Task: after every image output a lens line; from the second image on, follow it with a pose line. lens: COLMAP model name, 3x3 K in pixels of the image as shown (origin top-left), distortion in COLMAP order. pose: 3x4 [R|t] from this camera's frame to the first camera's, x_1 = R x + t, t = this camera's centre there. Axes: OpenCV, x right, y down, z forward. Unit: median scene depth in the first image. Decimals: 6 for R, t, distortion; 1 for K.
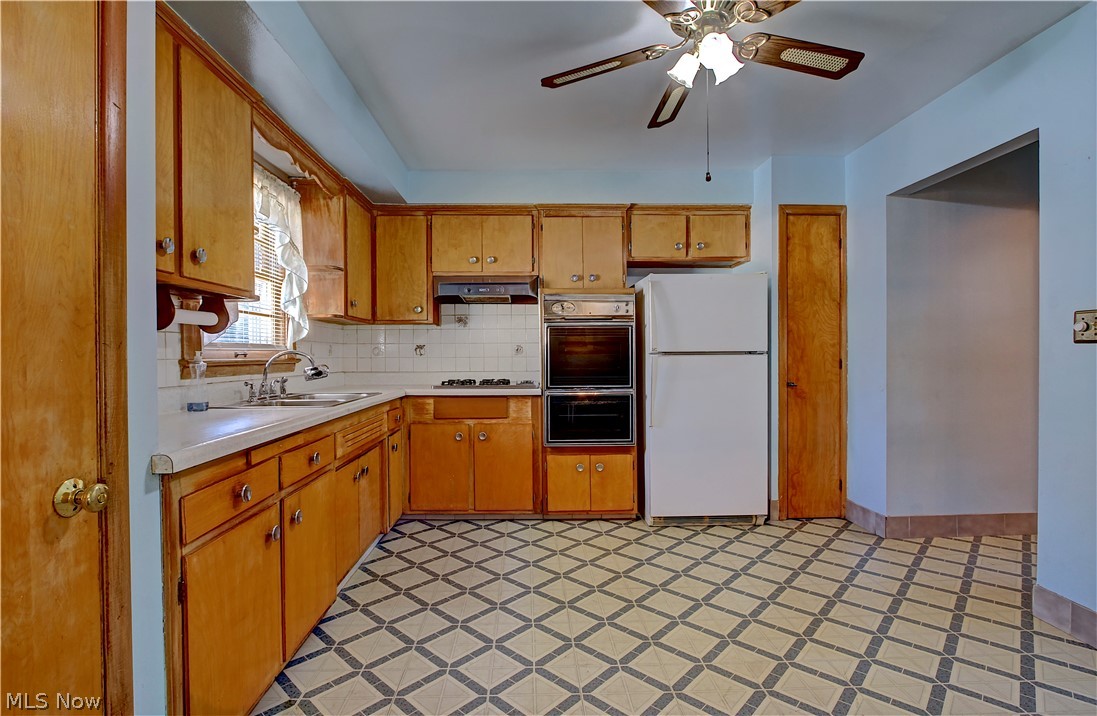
lens RADIAL K [[513.9, 0, 535.5], [0, 513.9, 356.7], [0, 0, 1]] dist [-0.016618, 0.000665]
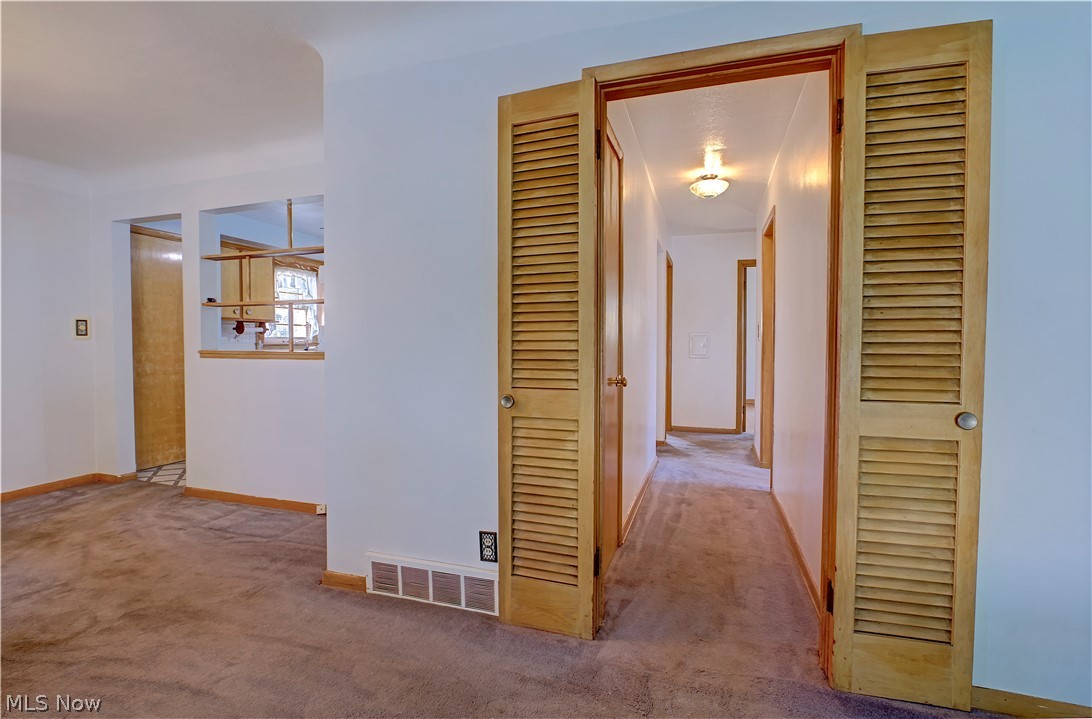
lens RADIAL K [[519.5, 0, 519.8], [0, 519.5, 357.6], [0, 0, 1]] dist [-0.001013, -0.000016]
pose [[0.930644, 0.019855, -0.365388, 1.133032], [-0.009808, 0.999522, 0.029331, -0.008317], [0.365796, -0.023713, 0.930393, -0.767638]]
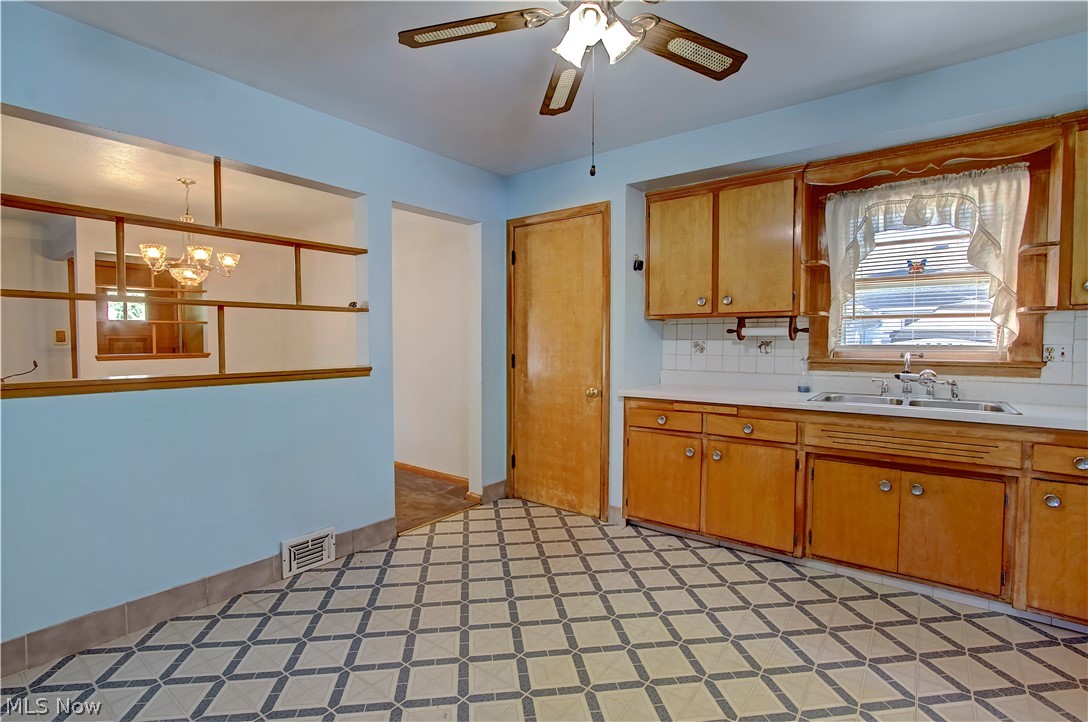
lens RADIAL K [[509.0, 0, 526.3], [0, 509.0, 361.9], [0, 0, 1]] dist [-0.020283, 0.000209]
pose [[-0.640520, 0.037745, -0.767013, 0.607327], [0.001999, 0.998870, 0.047486, -0.032685], [0.767939, 0.028883, -0.639872, 0.818588]]
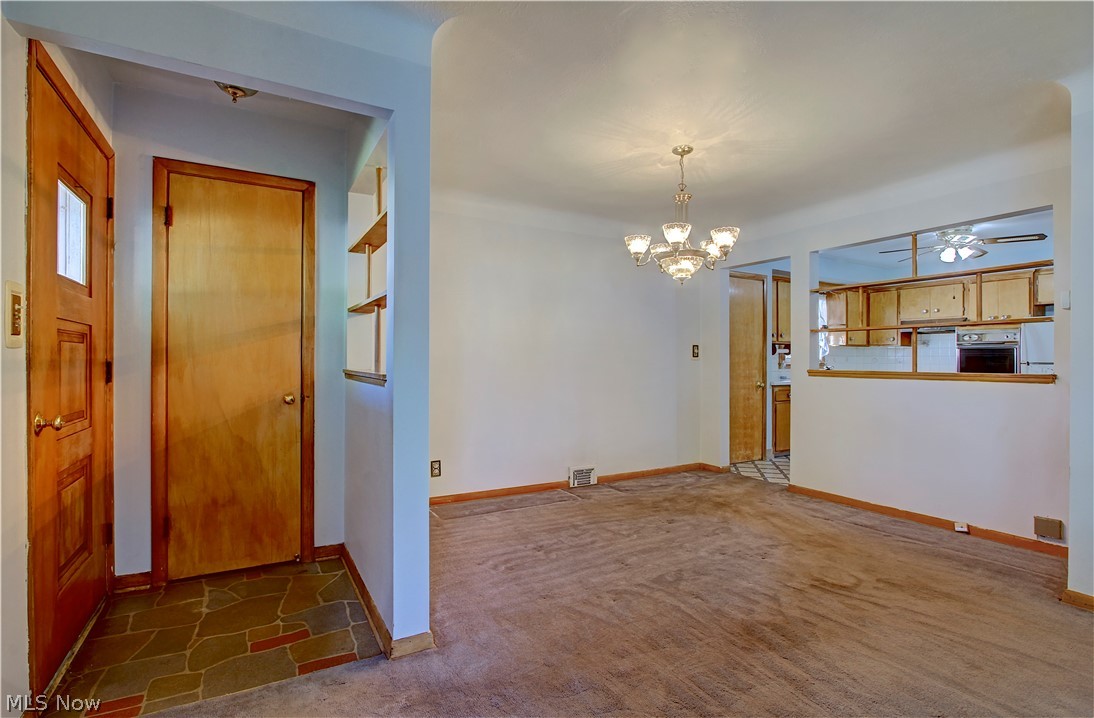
lens RADIAL K [[511.5, 0, 535.3], [0, 511.5, 358.3], [0, 0, 1]] dist [-0.023319, 0.005866]
pose [[0.472449, 0.005904, -0.881338, 0.894128], [-0.011695, 0.999932, 0.000430, -0.004951], [0.881281, 0.010105, 0.472485, -1.188681]]
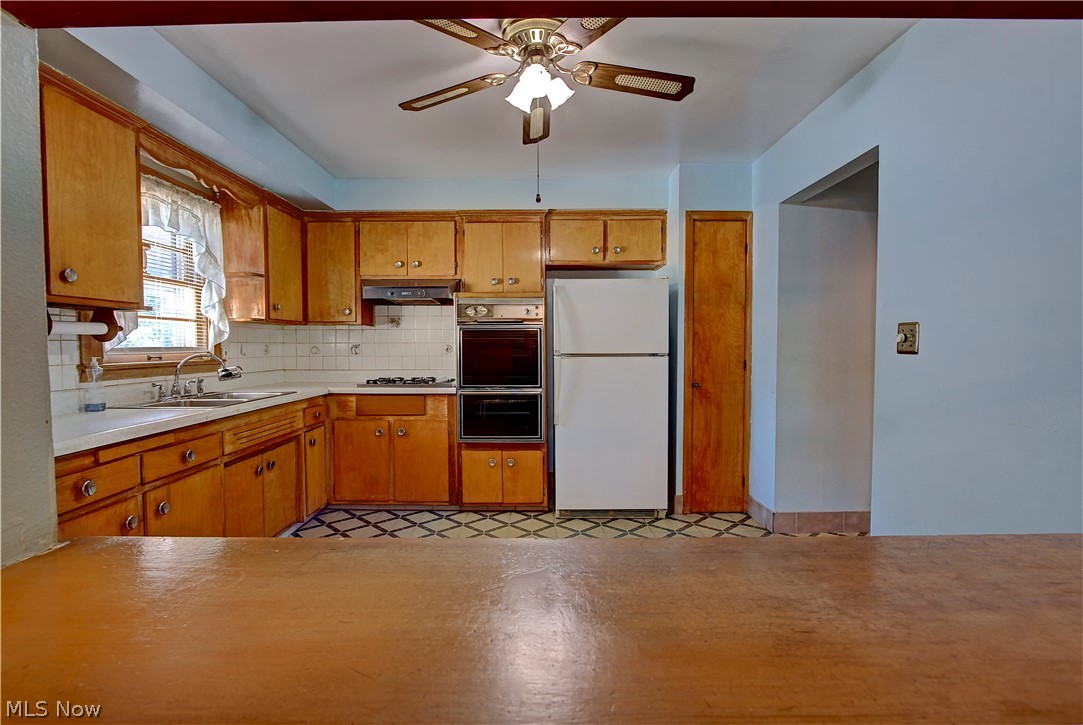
lens RADIAL K [[510.4, 0, 533.9], [0, 510.4, 361.4], [0, 0, 1]] dist [-0.016381, 0.000668]
pose [[0.999721, 0.003767, -0.023301, 0.195509], [-0.003102, 0.999588, 0.028529, -0.022198], [0.023399, -0.028449, 0.999321, -0.042362]]
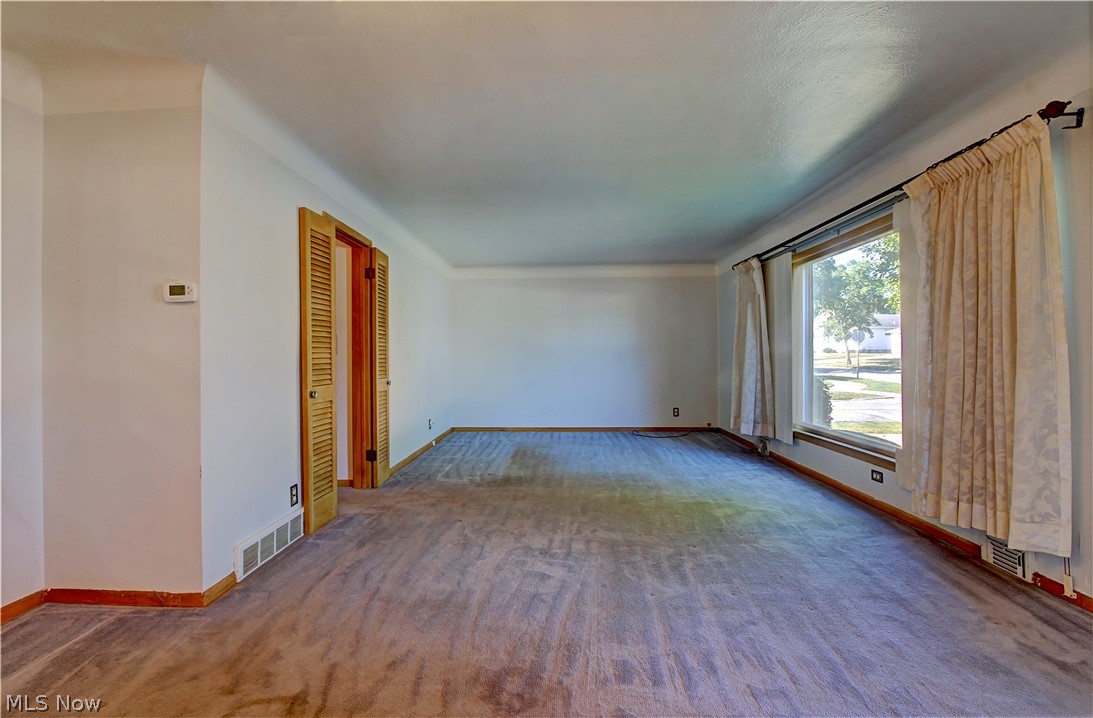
lens RADIAL K [[511.0, 0, 534.8], [0, 511.0, 358.3], [0, 0, 1]] dist [-0.023319, 0.005866]
pose [[0.065236, 0.003426, 0.997864, -0.014027], [0.012061, 0.999918, -0.004222, -0.000325], [-0.997797, 0.012311, 0.065189, -0.702653]]
